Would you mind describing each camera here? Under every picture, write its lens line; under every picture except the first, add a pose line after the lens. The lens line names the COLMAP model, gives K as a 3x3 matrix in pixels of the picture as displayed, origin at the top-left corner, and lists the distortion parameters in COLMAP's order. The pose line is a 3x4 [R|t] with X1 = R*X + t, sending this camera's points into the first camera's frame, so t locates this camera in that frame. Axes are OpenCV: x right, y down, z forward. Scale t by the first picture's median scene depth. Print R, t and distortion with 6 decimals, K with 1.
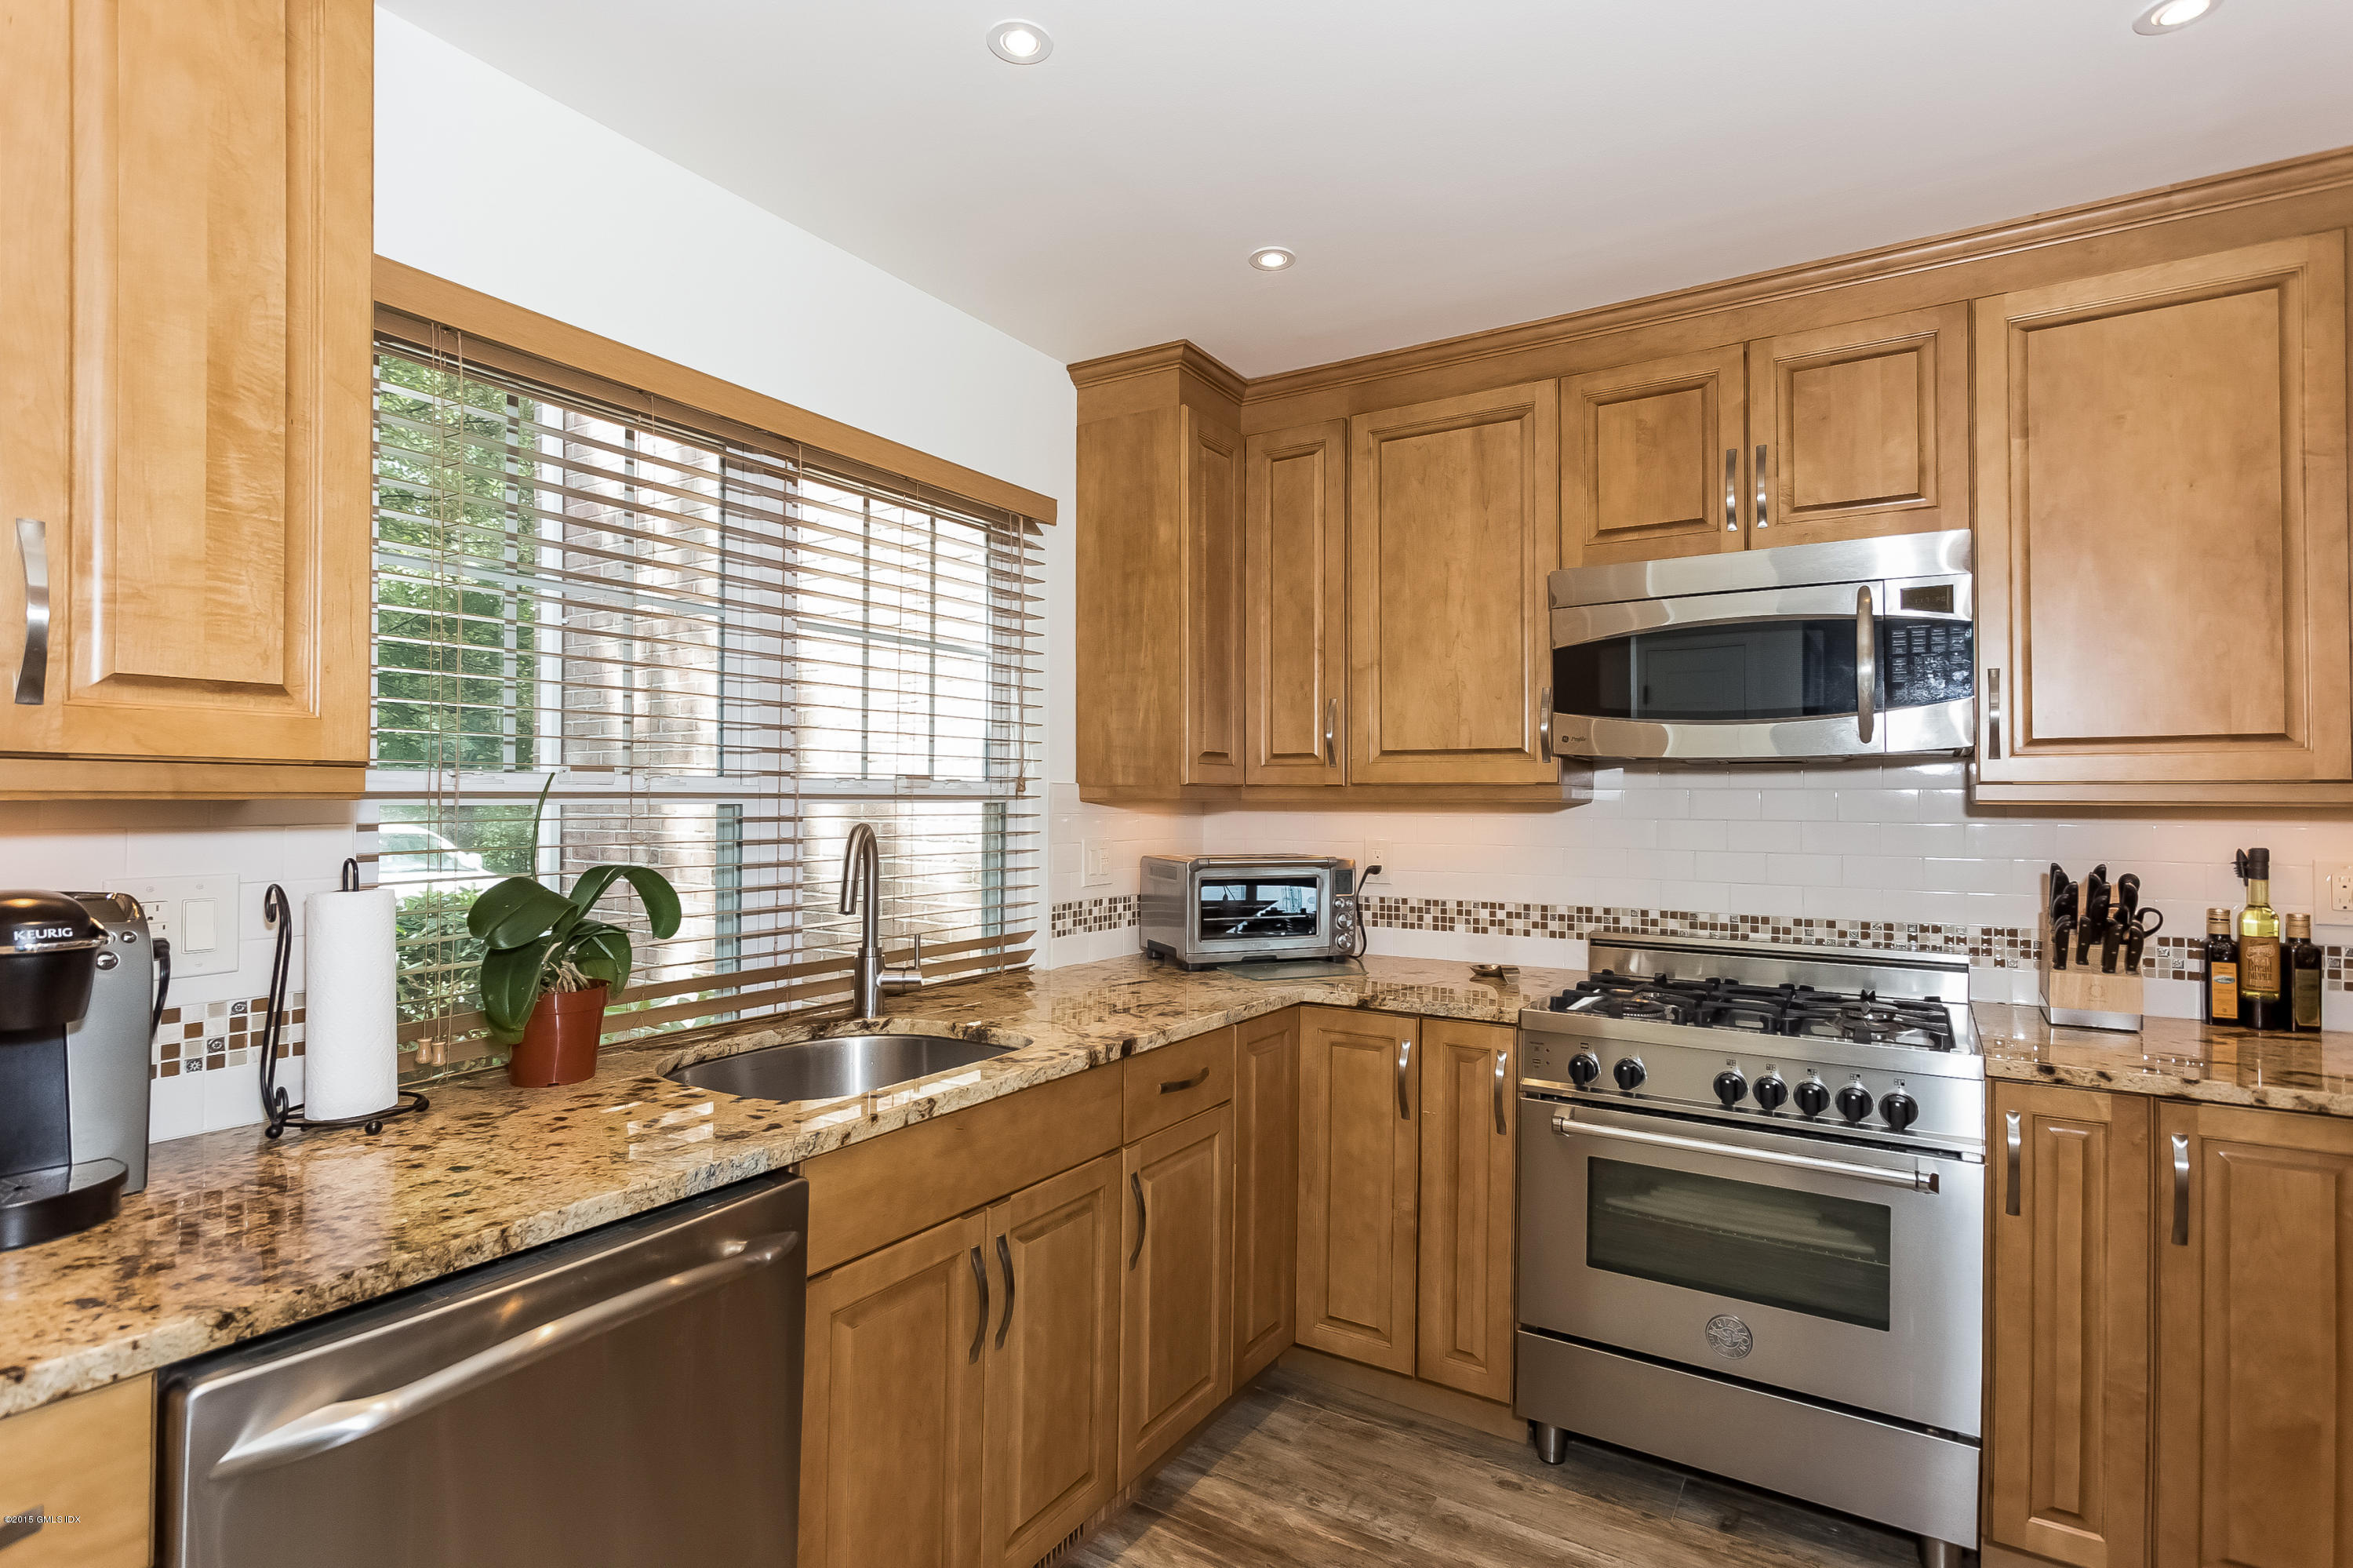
lens RADIAL K [[1195.2, 0, 1143.7], [0, 1195.2, 778.1], [0, 0, 1]] dist [0.011785, 0.006926]
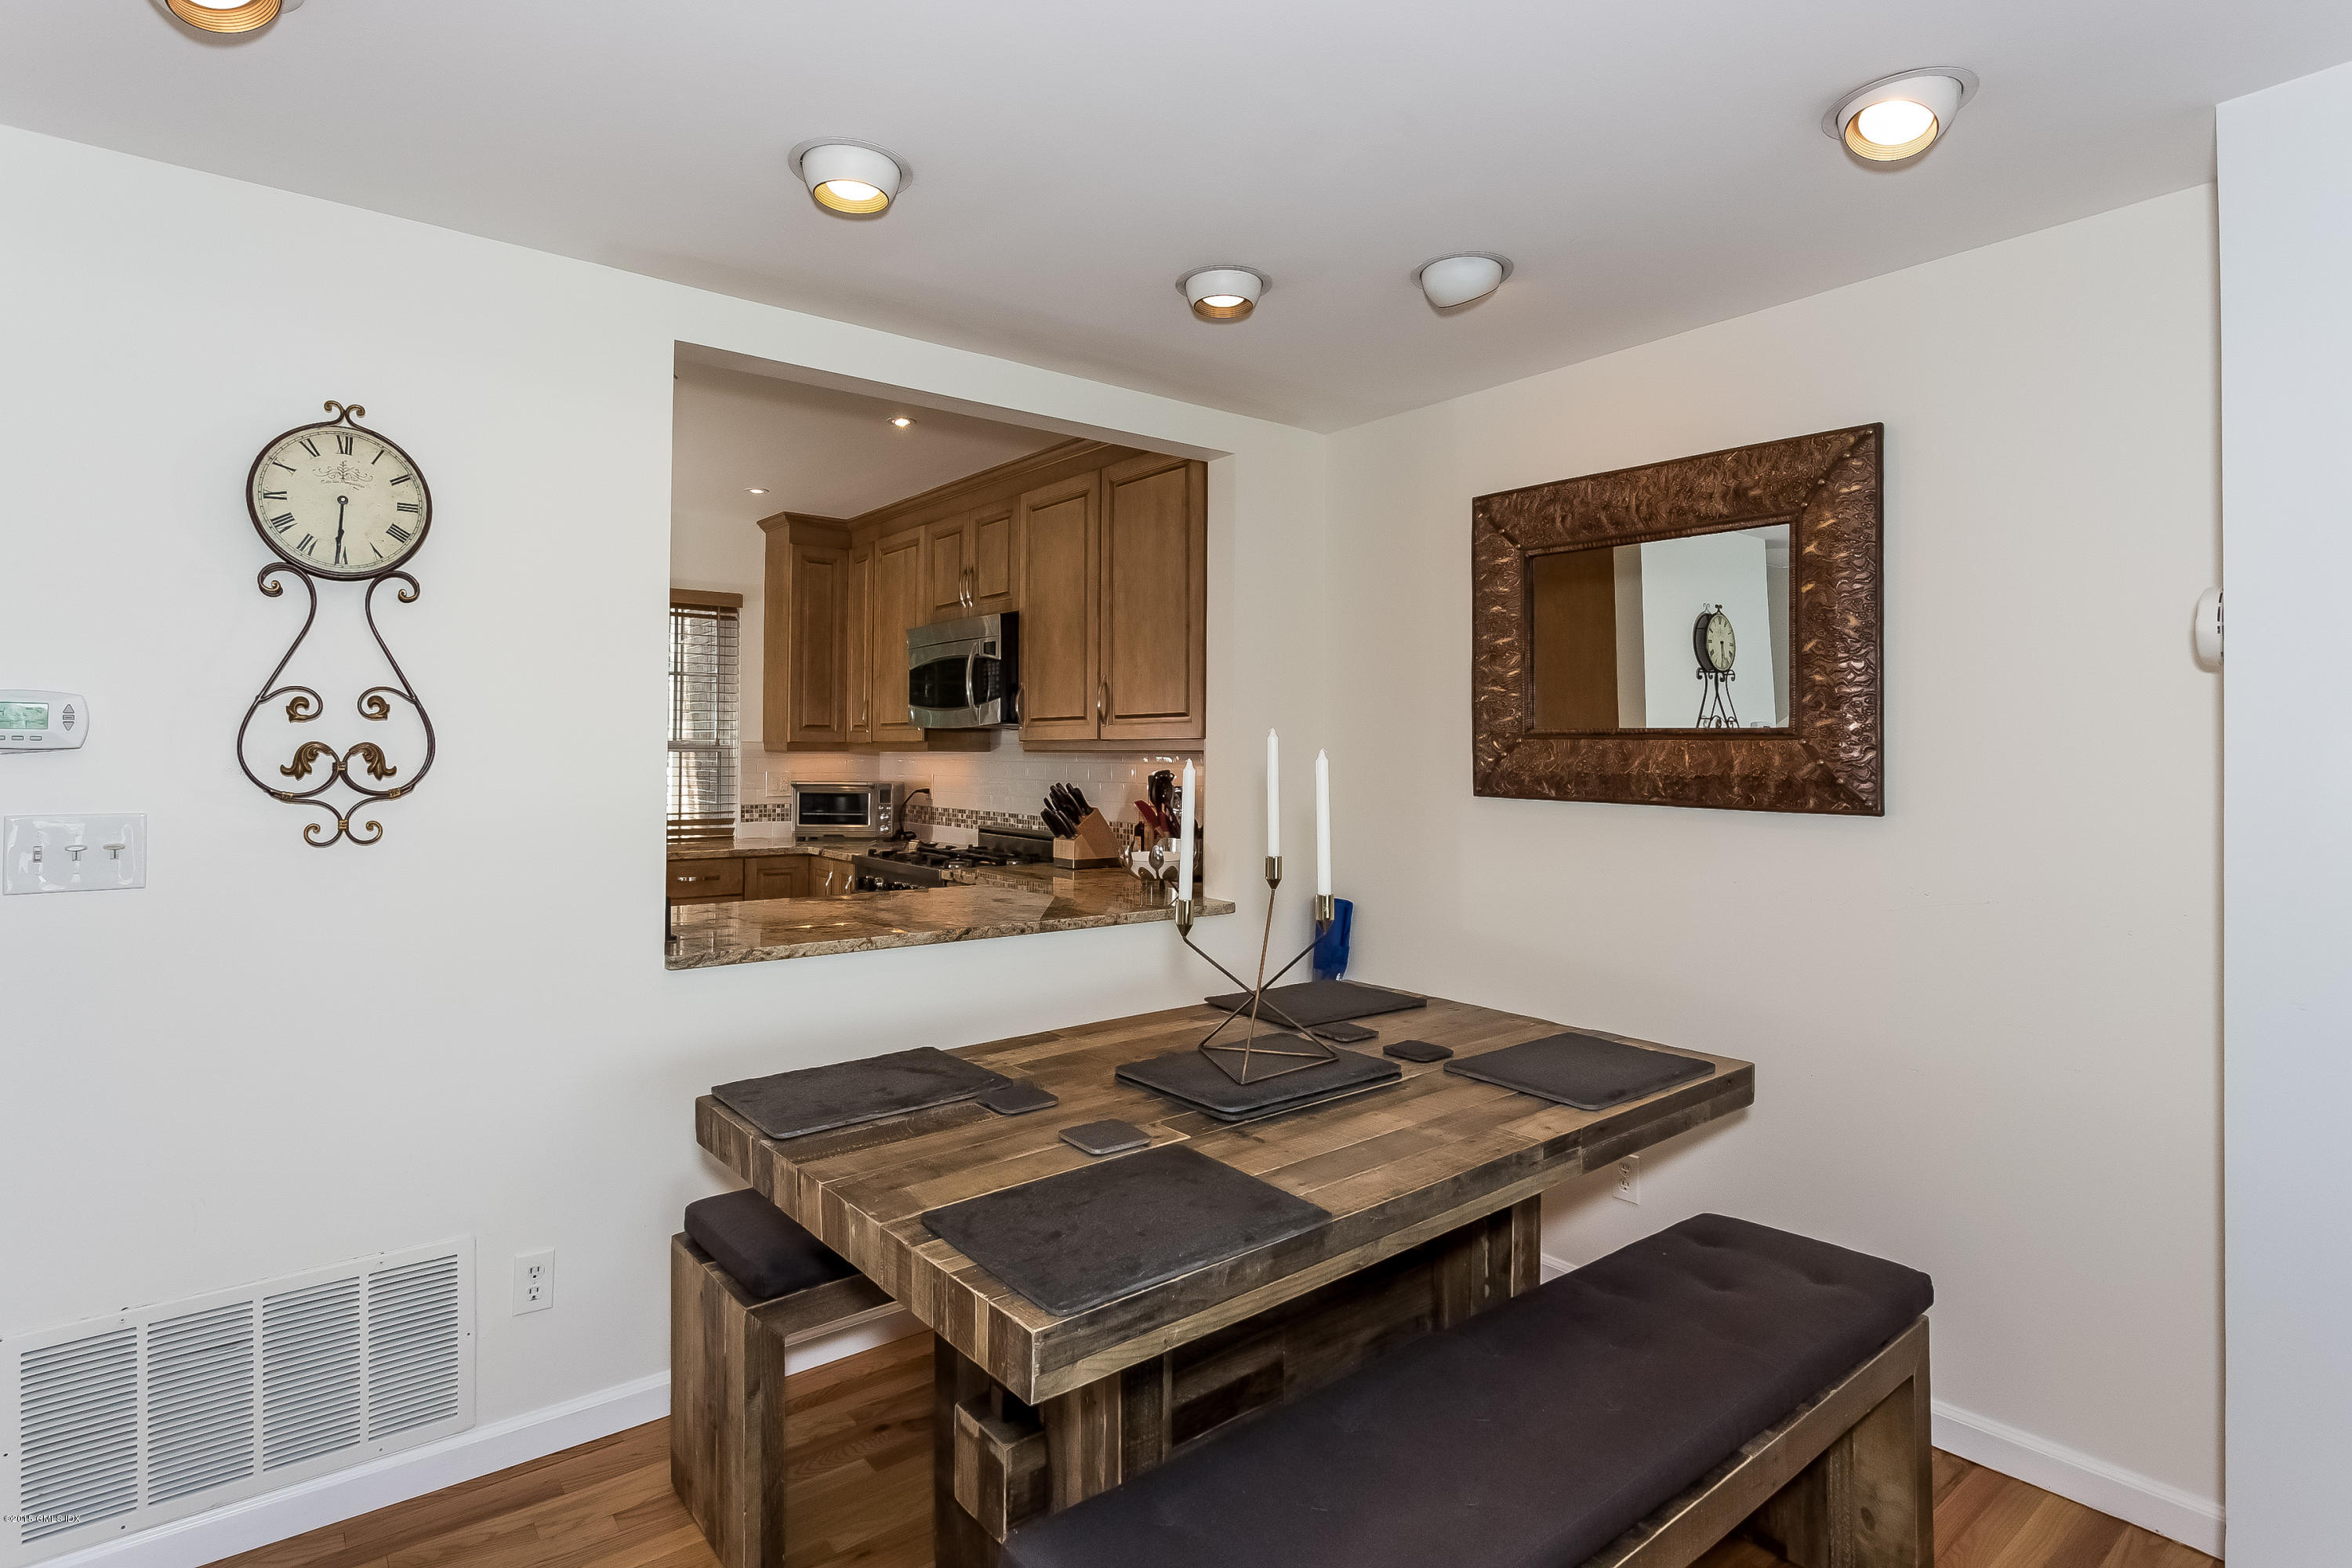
lens RADIAL K [[1179.1, 0, 1173.3], [0, 1179.1, 738.7], [0, 0, 1]] dist [0.000408, 0.000184]
pose [[0.945908, 0.000935, -0.324434, 1.395842], [-0.001416, 0.999998, -0.001248, 0.001990], [0.324433, 0.001639, 0.945907, -0.656136]]
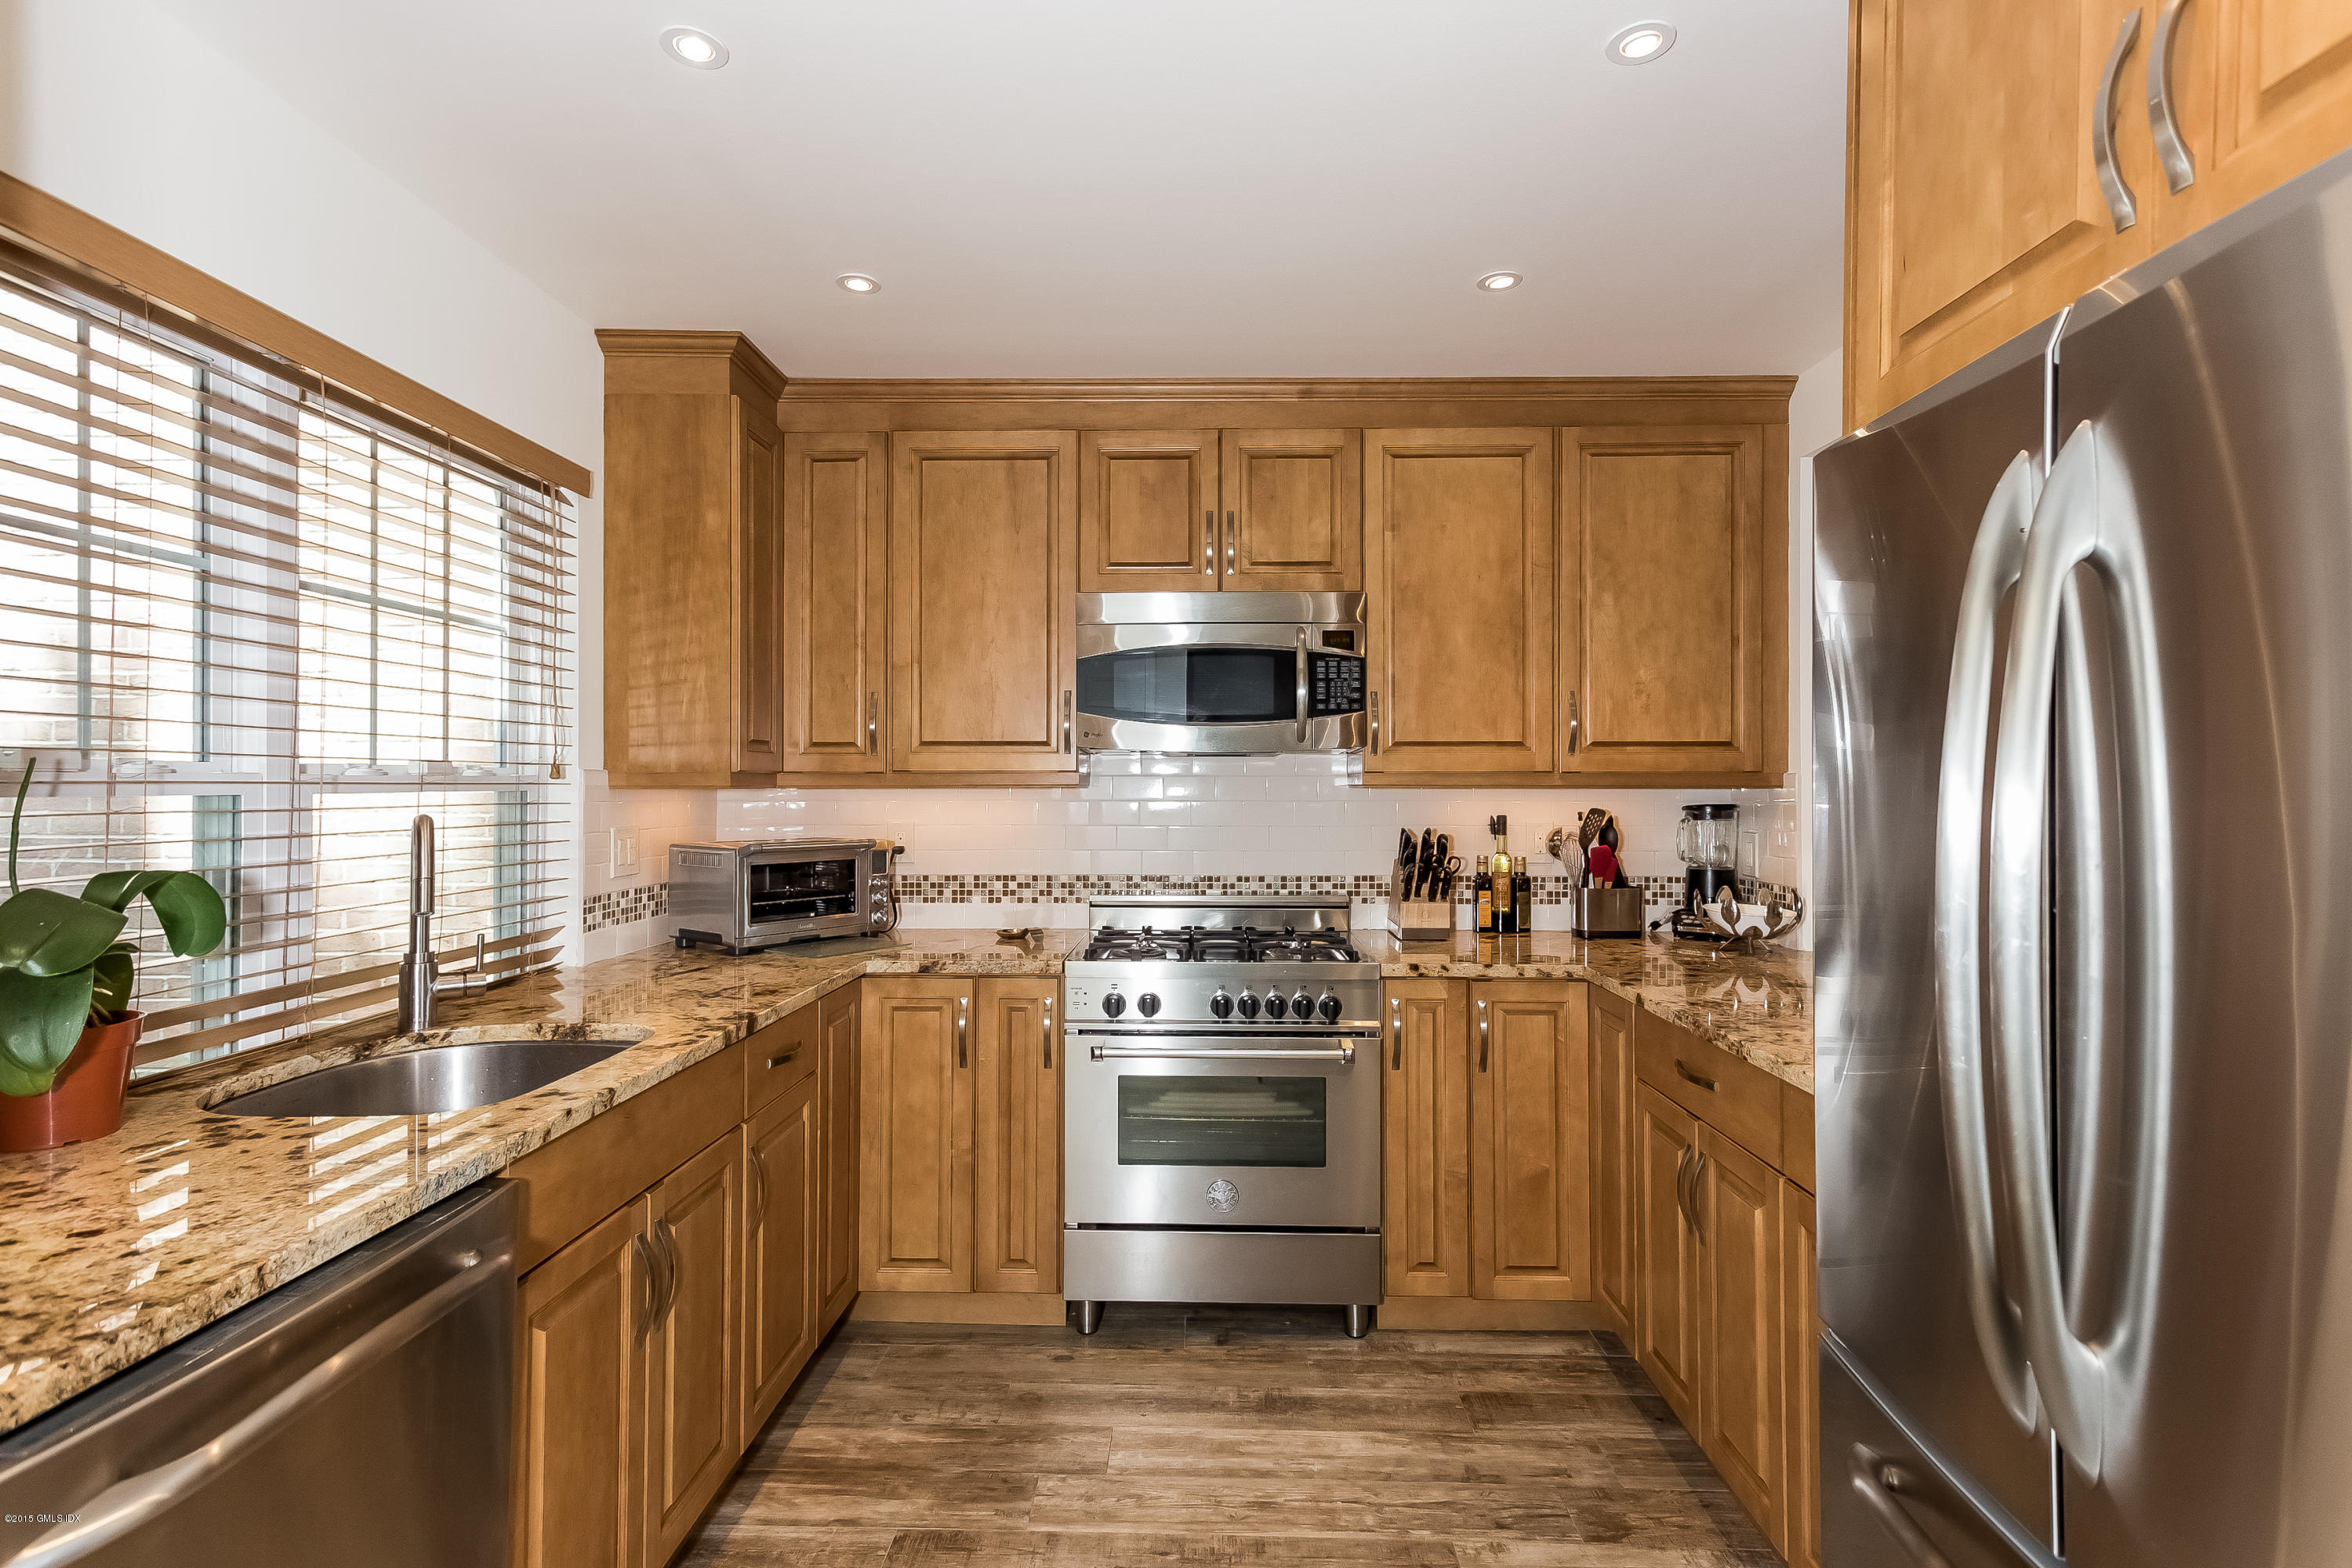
lens RADIAL K [[1197.7, 0, 1167.8], [0, 1197.7, 765.3], [0, 0, 1]] dist [0.030118, -0.000017]
pose [[0.853081, 0.004796, 0.521756, -0.211159], [-0.006119, 0.999981, 0.000811, -0.003458], [-0.521742, -0.003885, 0.853094, -0.068193]]
